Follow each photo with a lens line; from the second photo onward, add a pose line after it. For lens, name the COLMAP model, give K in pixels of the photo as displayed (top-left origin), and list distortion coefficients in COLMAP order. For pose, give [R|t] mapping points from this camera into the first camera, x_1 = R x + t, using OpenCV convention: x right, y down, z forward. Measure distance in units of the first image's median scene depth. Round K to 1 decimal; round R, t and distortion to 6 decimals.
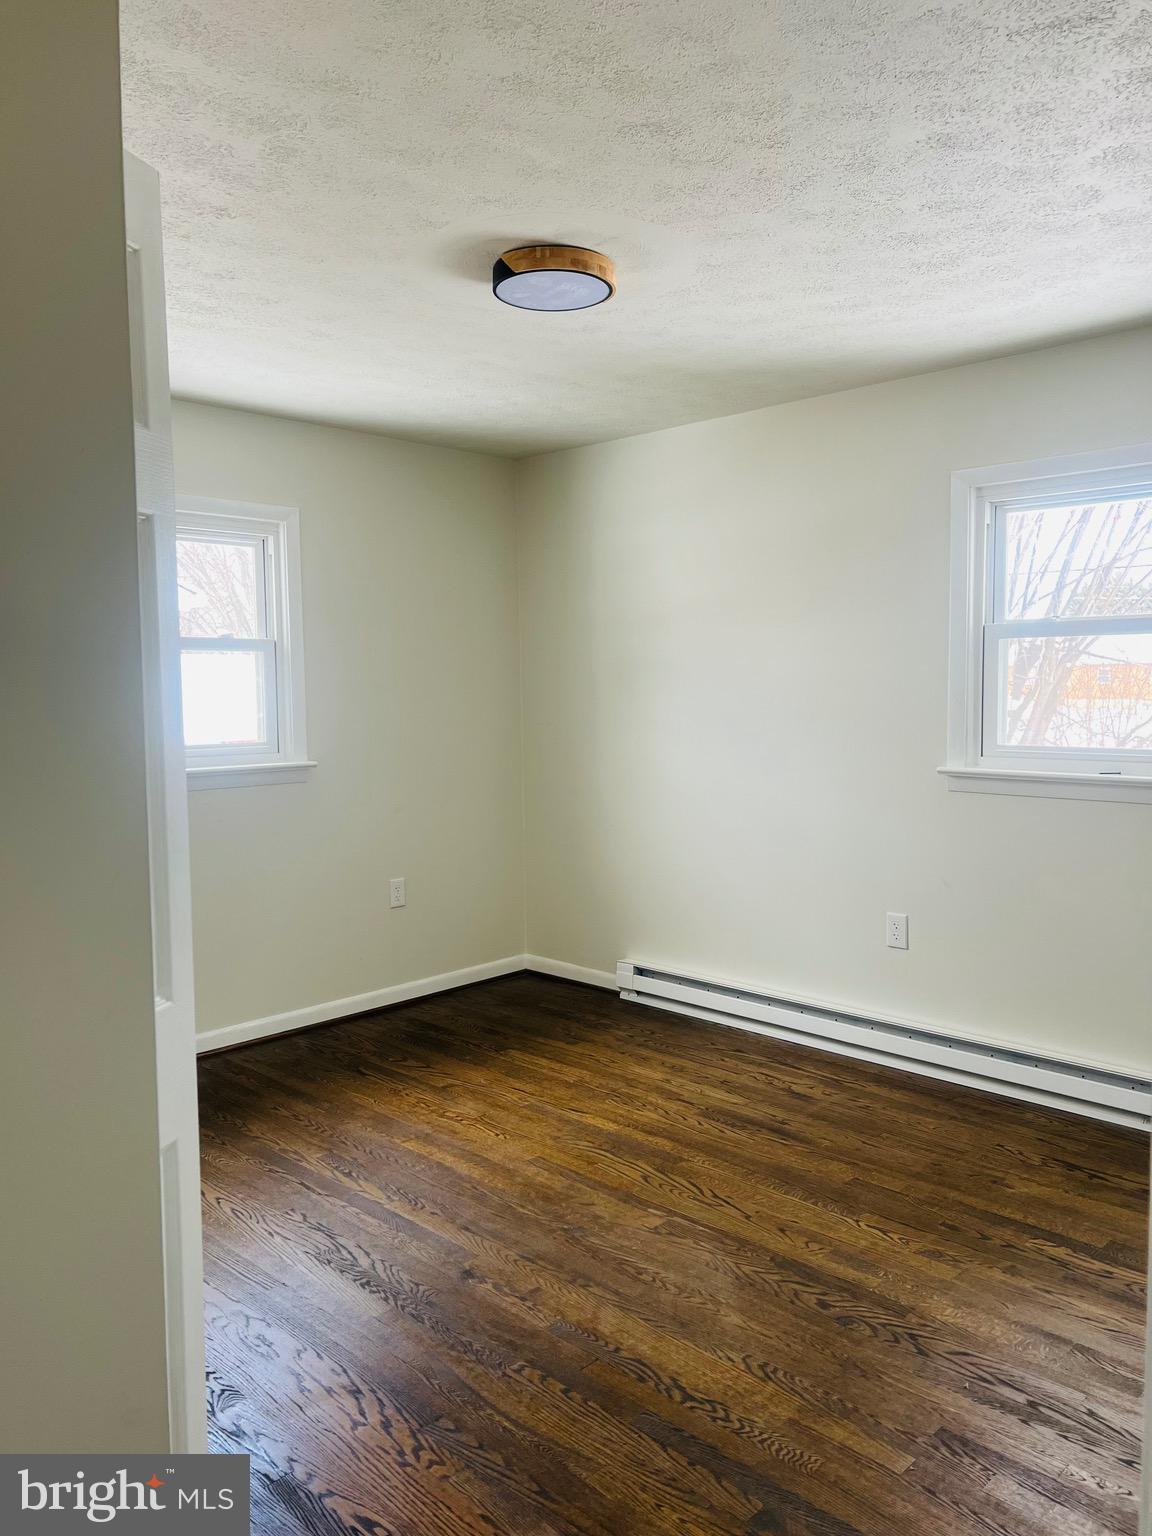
lens RADIAL K [[1162.6, 0, 570.6], [0, 1162.6, 771.0], [0, 0, 1]] dist [-0.004525, -0.000493]
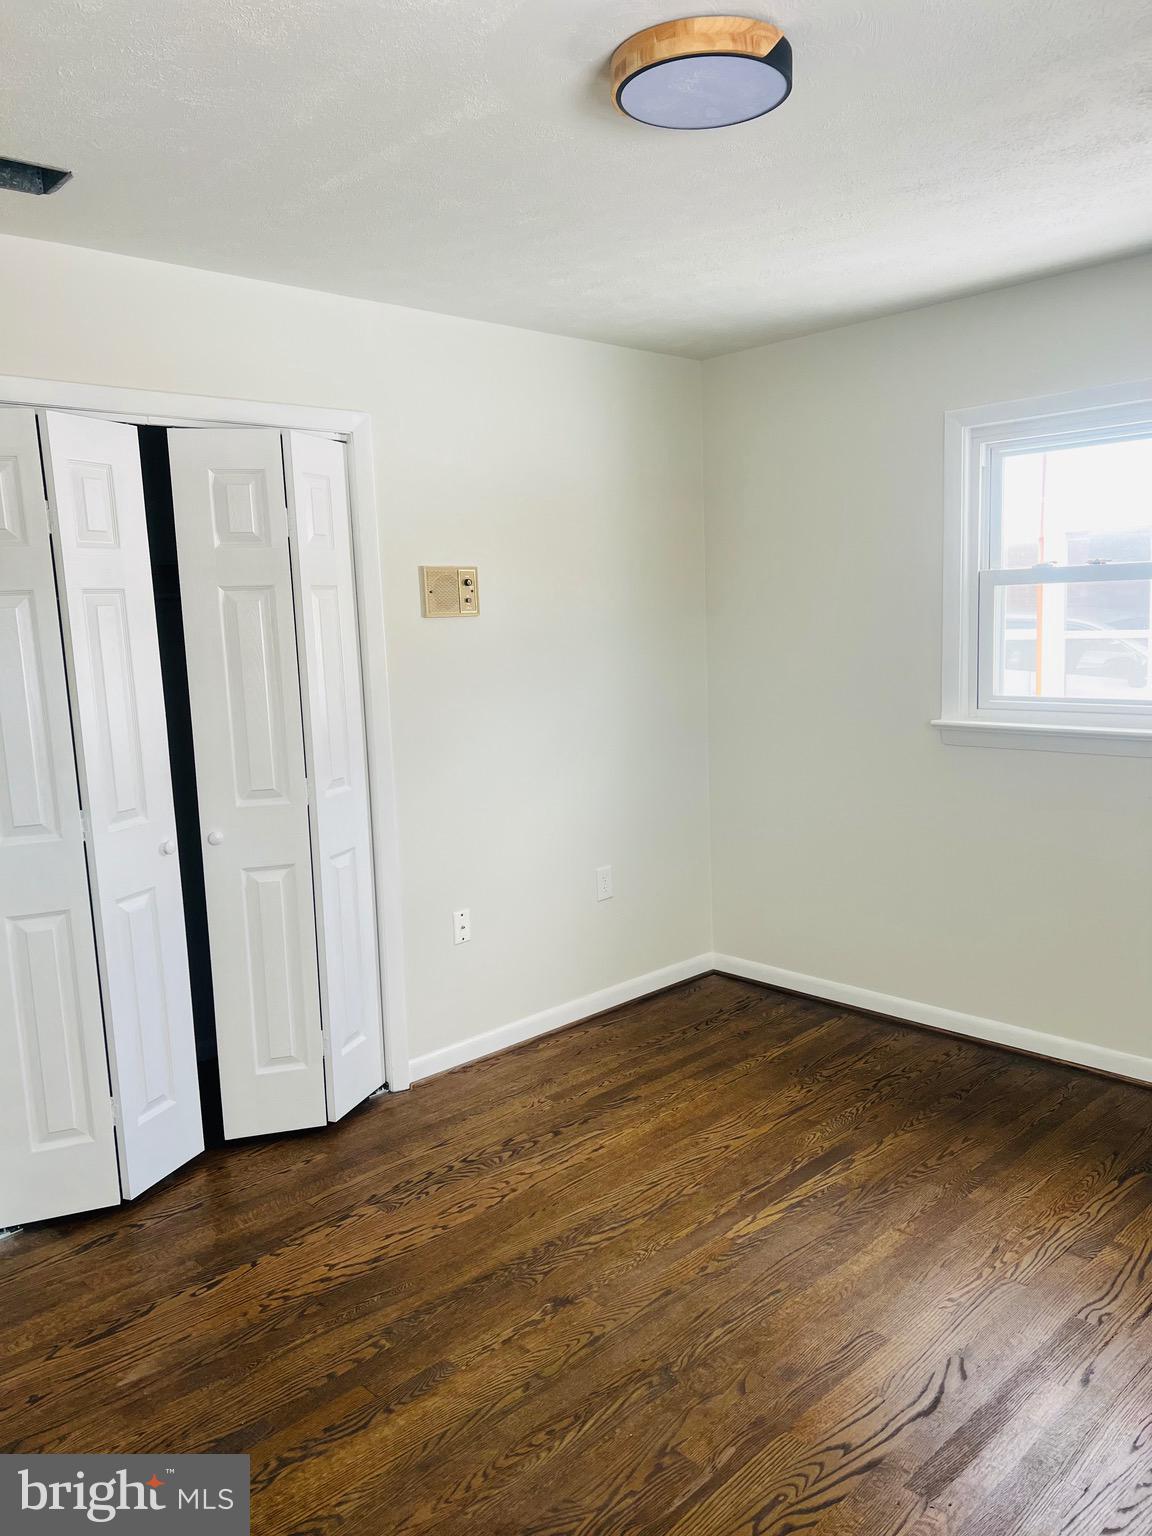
lens RADIAL K [[1162.6, 0, 570.6], [0, 1162.6, 771.0], [0, 0, 1]] dist [-0.004525, -0.000493]
pose [[-0.011616, 0.168204, -0.985684, 0.742062], [-0.053948, 0.984209, 0.168589, -0.137407], [0.998476, 0.055134, -0.002358, 0.971917]]
